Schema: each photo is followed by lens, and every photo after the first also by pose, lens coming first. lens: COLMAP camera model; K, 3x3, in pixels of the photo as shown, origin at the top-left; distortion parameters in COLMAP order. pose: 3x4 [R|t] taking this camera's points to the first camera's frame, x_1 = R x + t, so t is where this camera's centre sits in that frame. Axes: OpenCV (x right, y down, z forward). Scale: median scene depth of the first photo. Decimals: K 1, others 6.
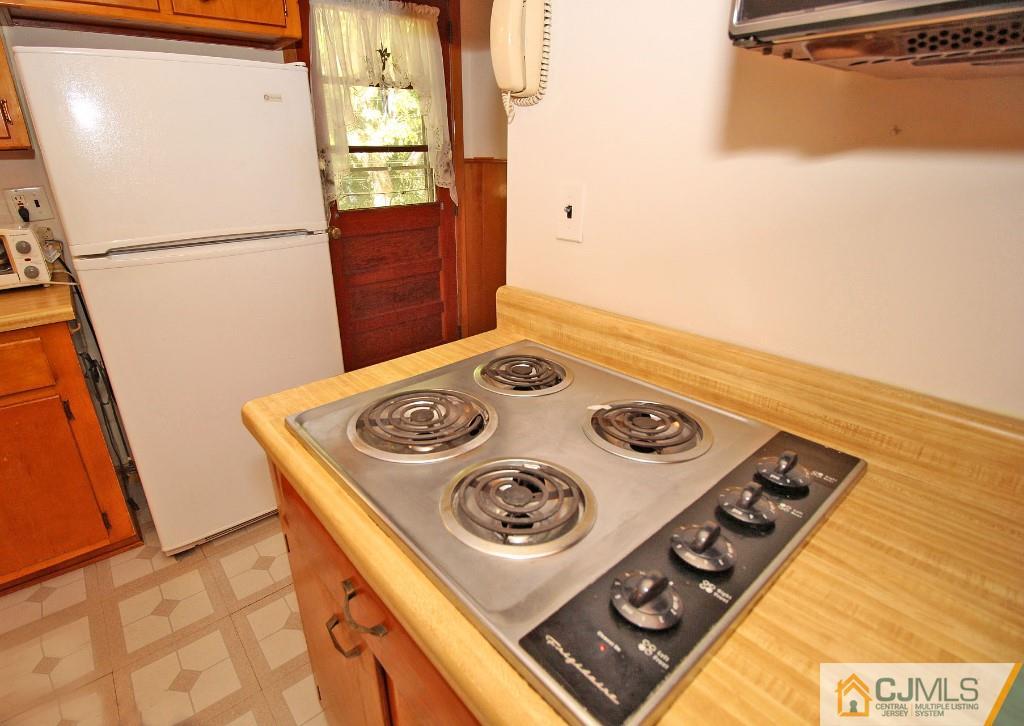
lens RADIAL K [[508.0, 0, 487.9], [0, 508.0, 360.4], [0, 0, 1]] dist [0.001329, -0.022305]
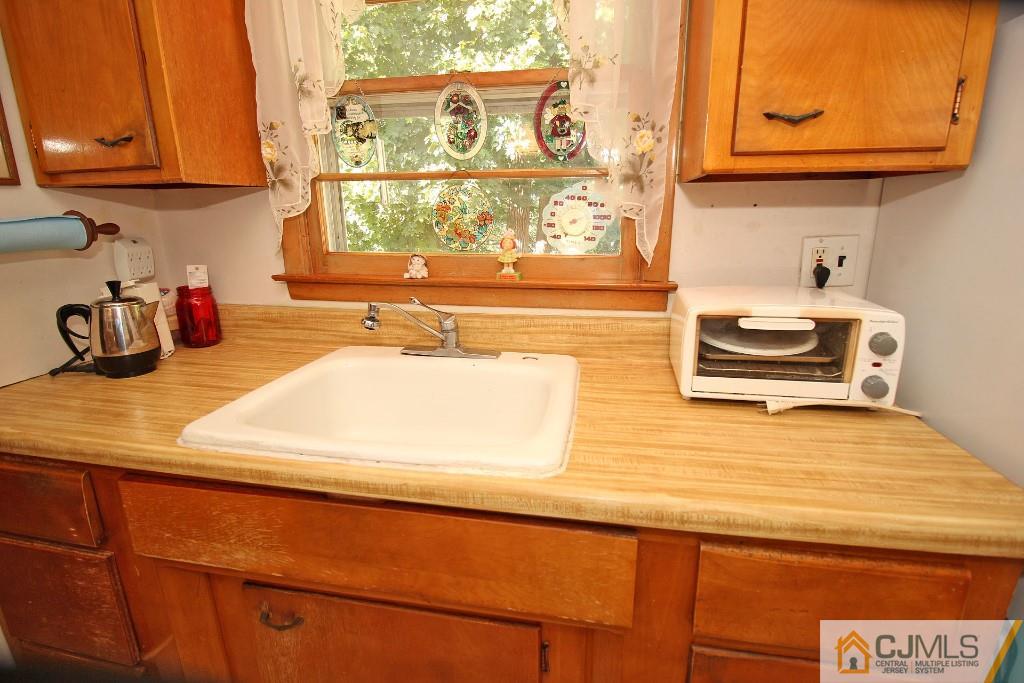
lens RADIAL K [[475.5, 0, 514.6], [0, 475.5, 334.9], [0, 0, 1]] dist [-0.002780, -0.011566]
pose [[0.649395, 0.191724, -0.735886, -0.715029], [-0.276974, 0.960859, 0.005917, -0.111312], [0.708217, 0.199979, 0.677079, 0.313615]]
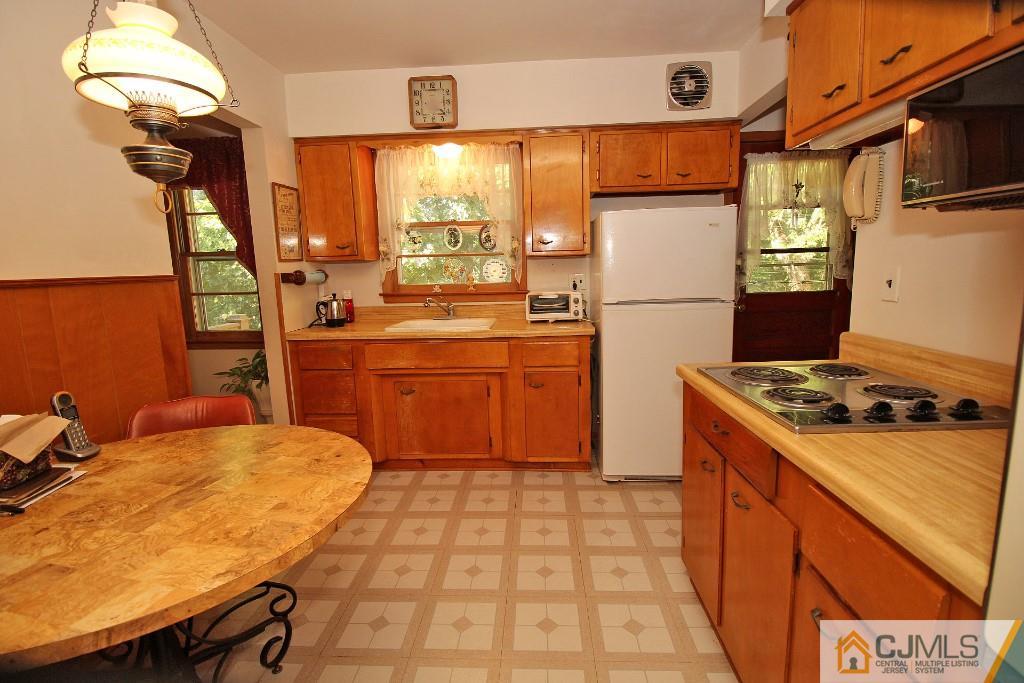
lens RADIAL K [[475.5, 0, 514.6], [0, 475.5, 334.9], [0, 0, 1]] dist [-0.002780, -0.011566]
pose [[0.737062, 0.082925, -0.670718, 0.175985], [-0.230490, 0.963786, -0.134130, 0.200337], [0.635306, 0.253456, 0.729483, -0.478183]]
